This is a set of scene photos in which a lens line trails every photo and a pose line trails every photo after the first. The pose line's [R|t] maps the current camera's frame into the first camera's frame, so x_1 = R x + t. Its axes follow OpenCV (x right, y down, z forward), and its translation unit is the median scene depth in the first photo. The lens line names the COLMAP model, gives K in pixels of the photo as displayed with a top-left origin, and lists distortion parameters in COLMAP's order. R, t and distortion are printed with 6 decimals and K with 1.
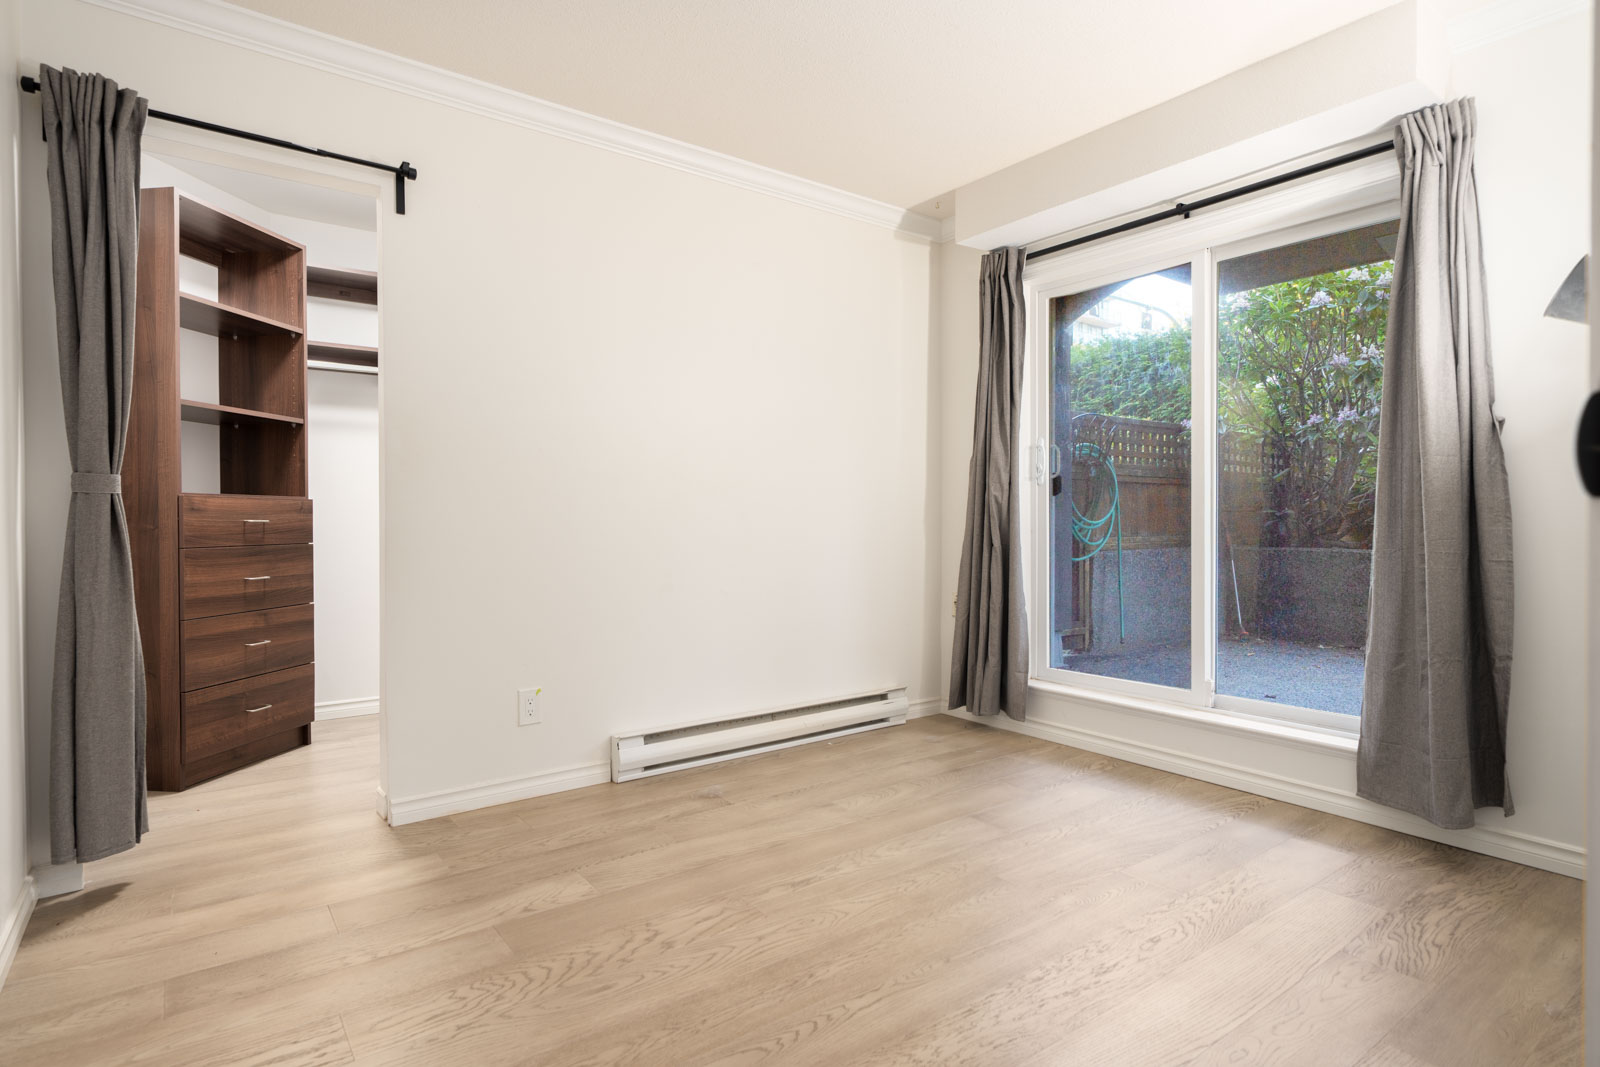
lens RADIAL K [[836.4, 0, 792.8], [0, 836.4, 526.0], [0, 0, 1]] dist [0.002860, 0.001088]
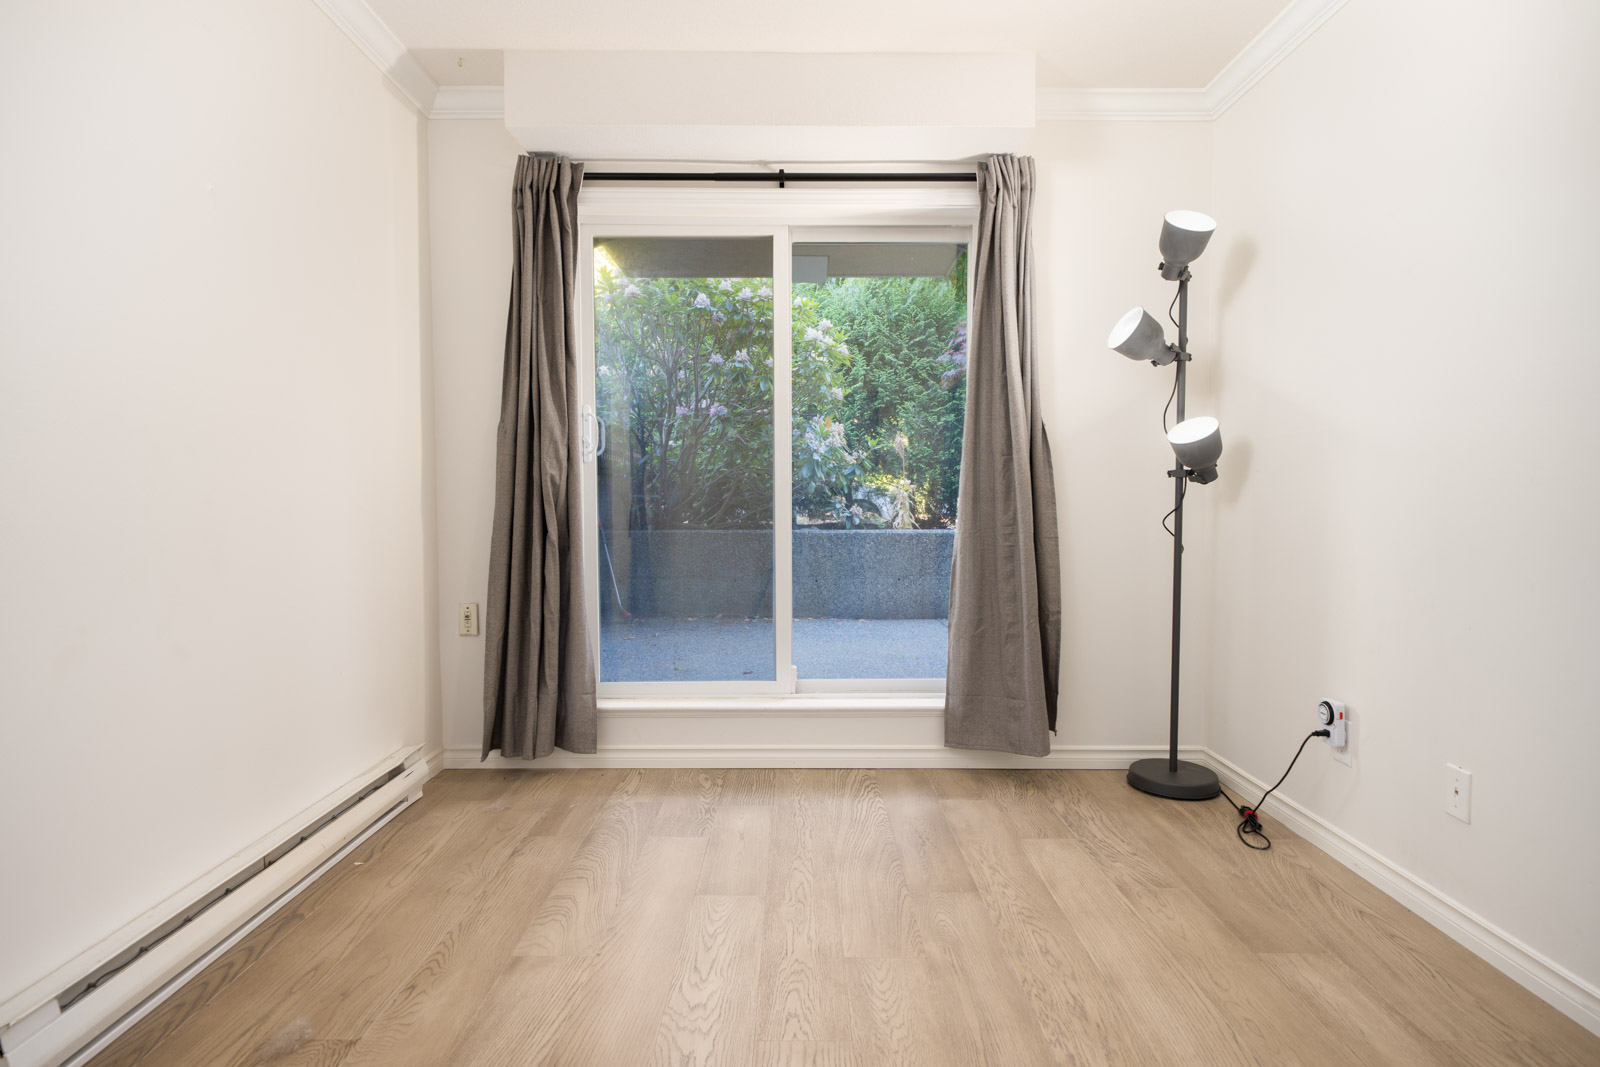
lens RADIAL K [[836.4, 0, 825.0], [0, 836.4, 534.8], [0, 0, 1]] dist [0.002860, 0.001088]
pose [[0.587583, -0.032372, 0.808516, -0.286988], [0.007275, 0.999370, 0.034727, -0.006221], [-0.809131, -0.014523, 0.587448, 0.403753]]
